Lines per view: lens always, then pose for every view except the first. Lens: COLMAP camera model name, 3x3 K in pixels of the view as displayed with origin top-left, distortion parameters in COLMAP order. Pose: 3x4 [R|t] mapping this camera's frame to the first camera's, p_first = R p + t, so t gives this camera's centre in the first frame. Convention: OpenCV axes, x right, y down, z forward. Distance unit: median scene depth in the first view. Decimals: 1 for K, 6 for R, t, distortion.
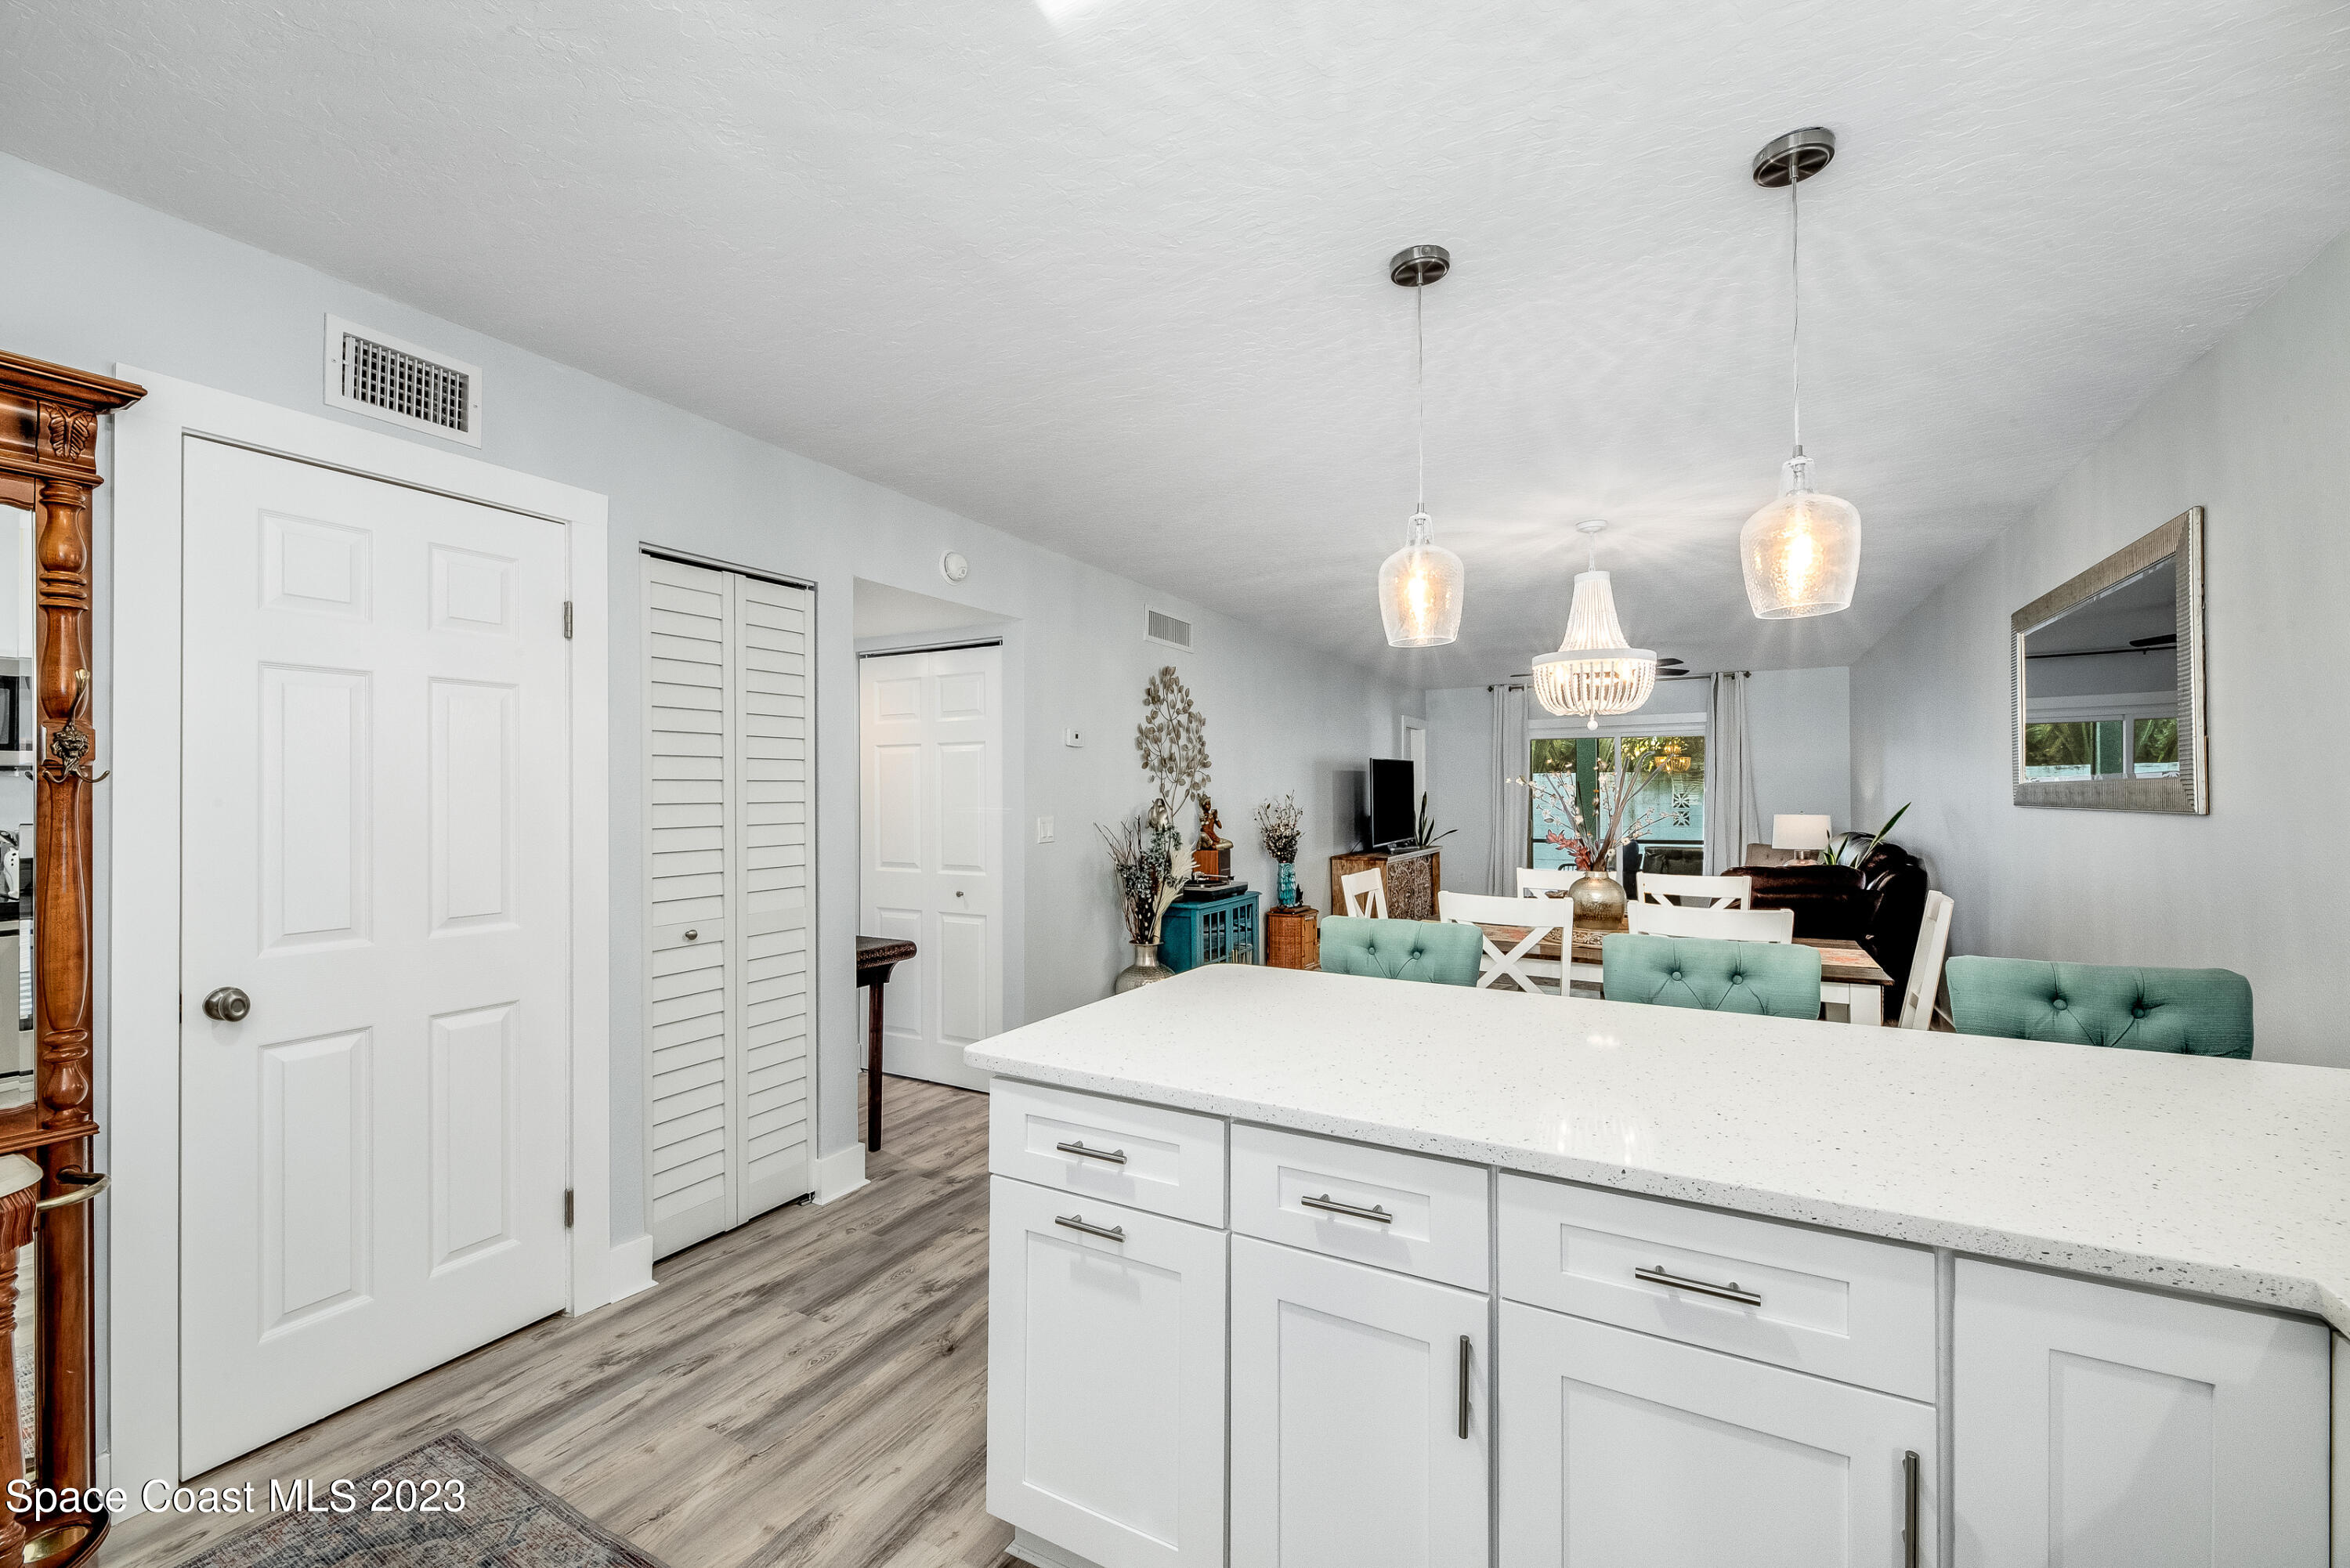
lens RADIAL K [[956.4, 0, 1172.9], [0, 956.4, 779.5], [0, 0, 1]] dist [-0.001529, -0.000656]
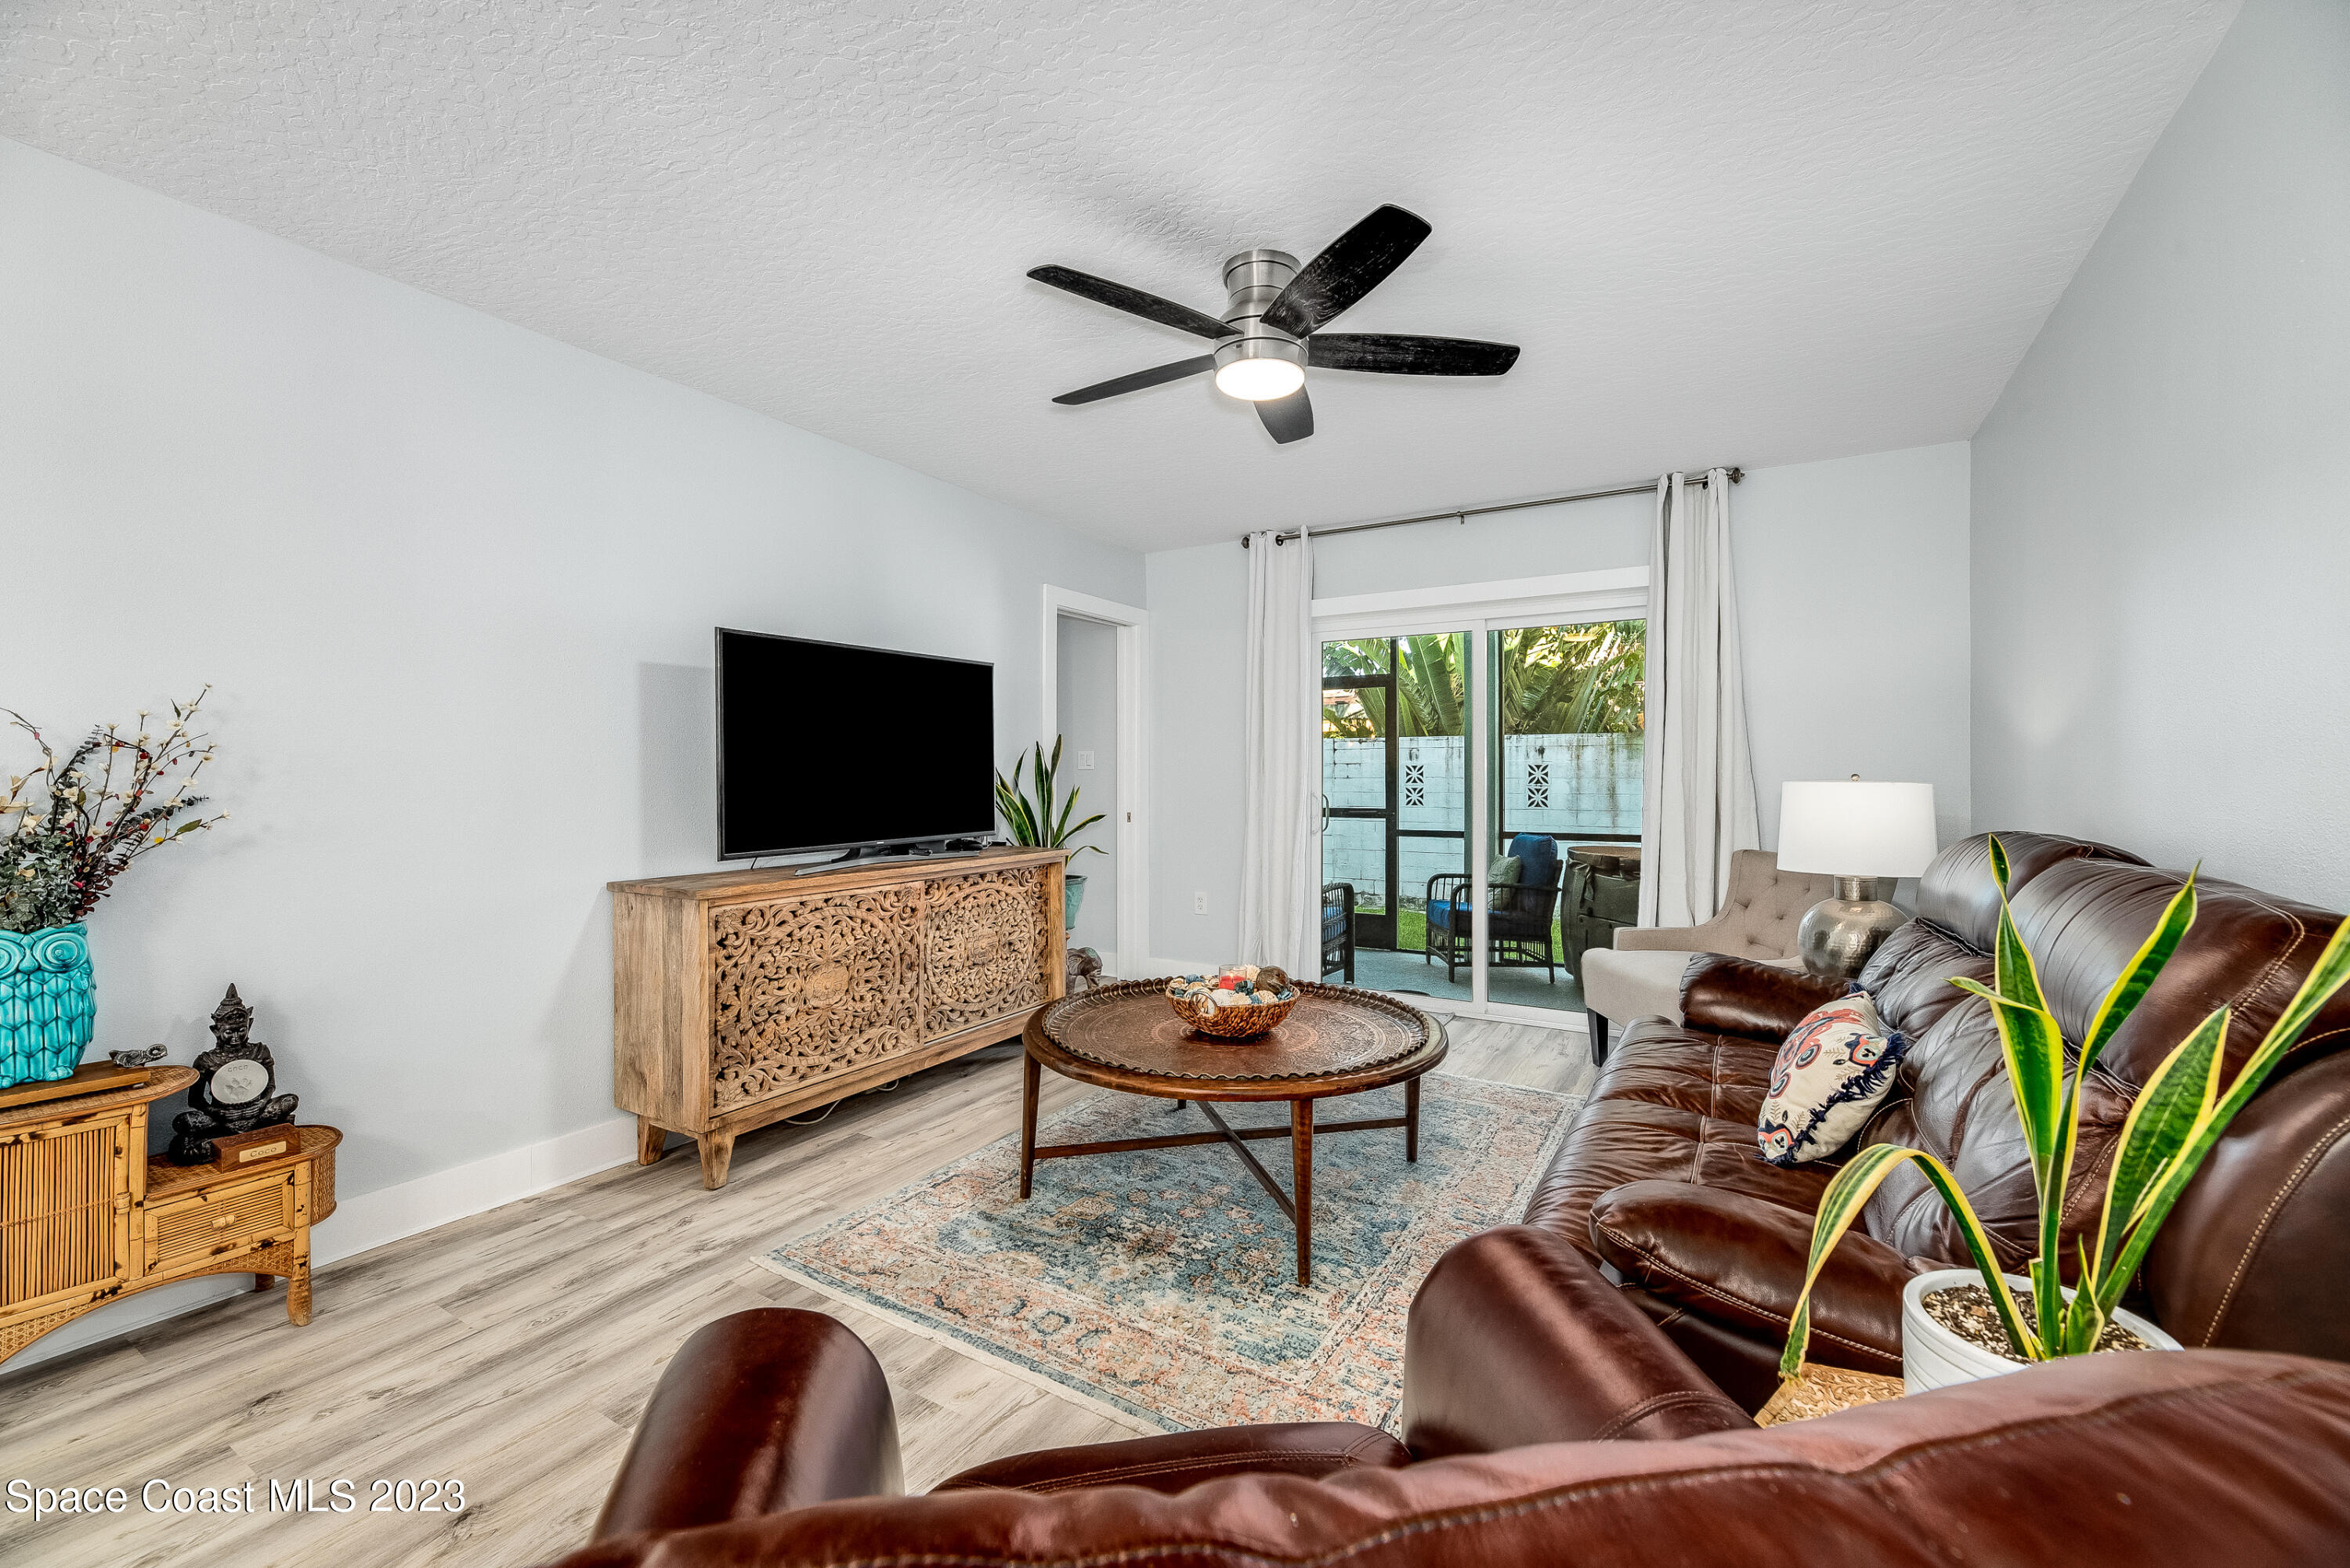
lens RADIAL K [[956.4, 0, 1172.9], [0, 956.4, 779.5], [0, 0, 1]] dist [-0.001529, -0.000656]
pose [[0.999062, 0.006680, -0.042780, 0.792450], [-0.005720, 0.999730, 0.022529, 0.055383], [0.042919, -0.022264, 0.998830, 1.201671]]
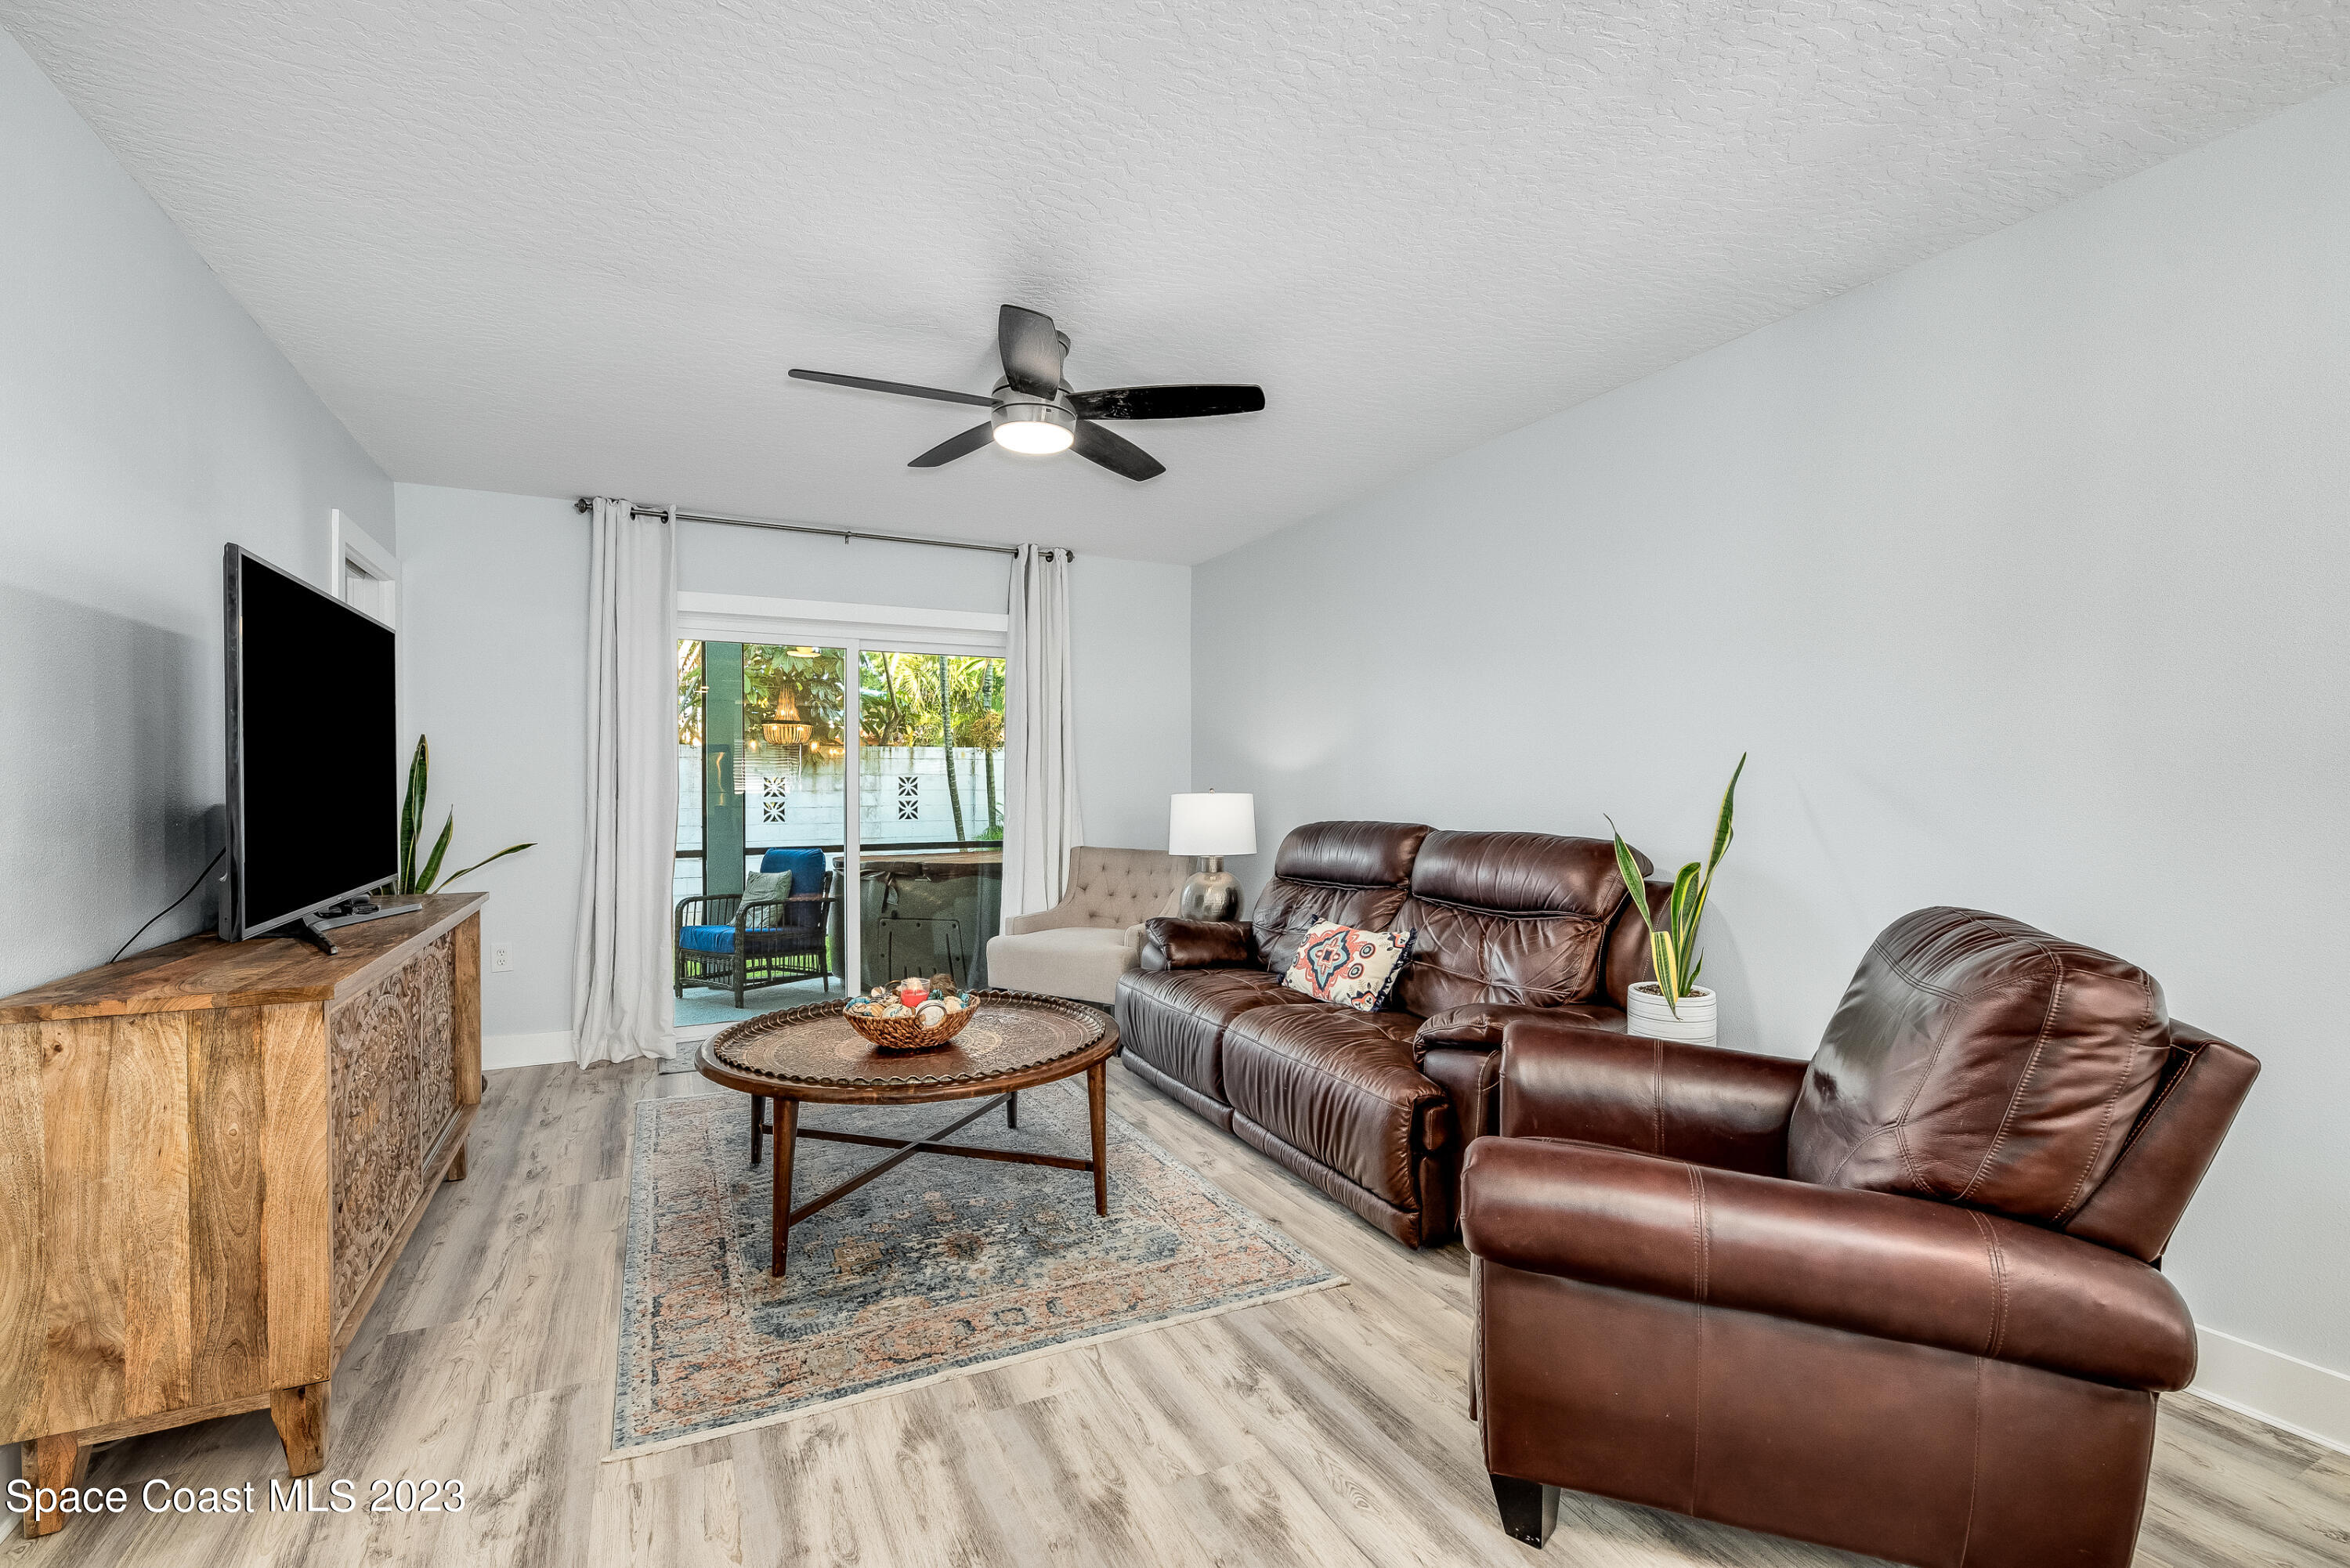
lens RADIAL K [[1042.6, 0, 1170.8], [0, 1042.6, 788.8], [0, 0, 1]] dist [-0.001755, -0.000927]
pose [[0.574039, 0.003003, 0.818822, 0.260848], [-0.015409, 0.999856, 0.007135, 0.057716], [-0.818683, -0.016713, 0.574003, 1.305527]]
